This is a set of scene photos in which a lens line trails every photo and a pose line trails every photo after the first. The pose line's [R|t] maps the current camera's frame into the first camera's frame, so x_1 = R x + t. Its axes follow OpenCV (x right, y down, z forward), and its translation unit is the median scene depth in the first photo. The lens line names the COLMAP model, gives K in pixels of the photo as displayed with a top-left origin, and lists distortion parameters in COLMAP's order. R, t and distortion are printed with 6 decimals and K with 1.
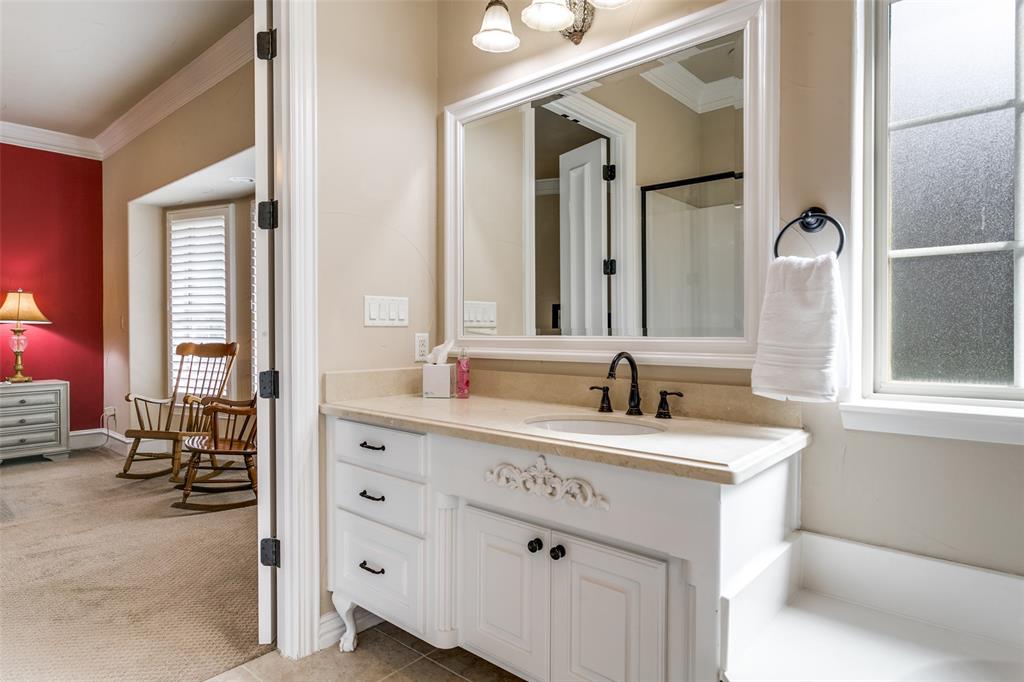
lens RADIAL K [[580.7, 0, 514.4], [0, 580.7, 337.3], [0, 0, 1]] dist [-0.014714, 0.000565]
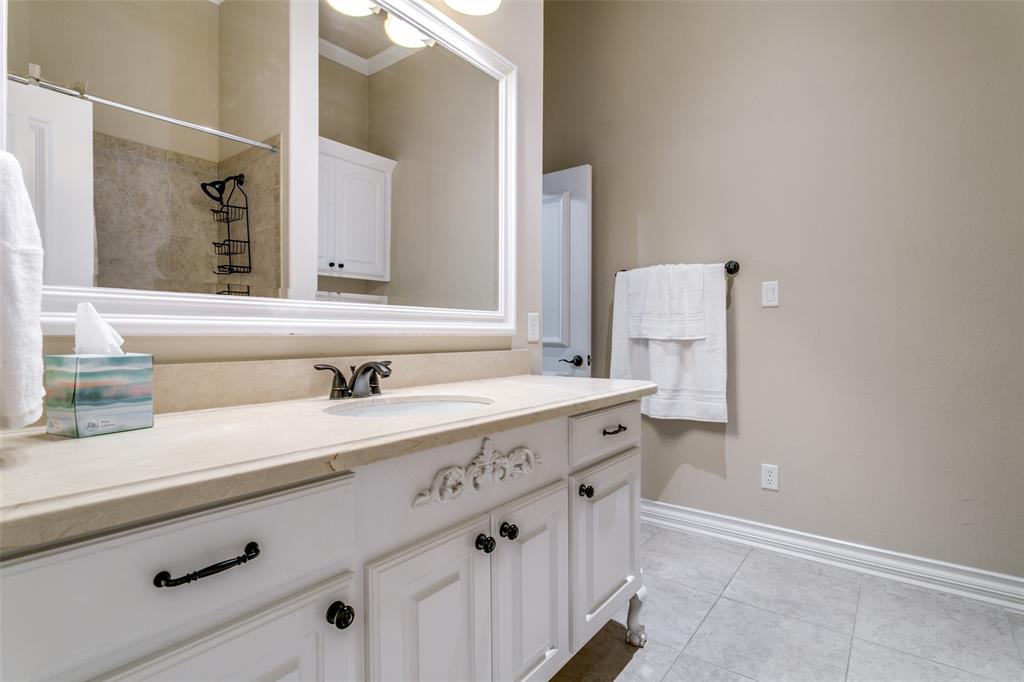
lens RADIAL K [[498.4, 0, 511.4], [0, 498.4, 337.2], [0, 0, 1]] dist [-0.000615, 0.000089]
pose [[-0.051137, -0.004020, 0.998684, -0.594321], [0.010714, 0.999932, 0.004574, 0.053879], [-0.998634, 0.010934, -0.051091, 0.901579]]
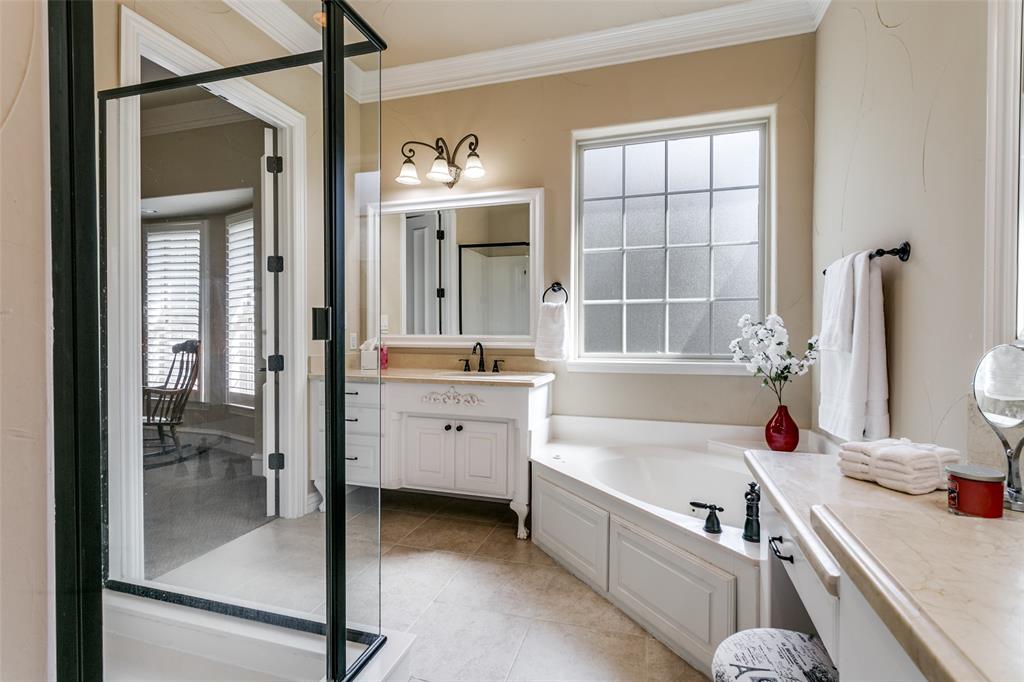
lens RADIAL K [[498.4, 0, 511.4], [0, 498.4, 337.2], [0, 0, 1]] dist [-0.000615, 0.000089]
pose [[0.916629, -0.001317, 0.399737, -0.474340], [0.000954, 0.999999, 0.001108, 0.004927], [-0.399738, -0.000634, 0.916629, -0.809643]]
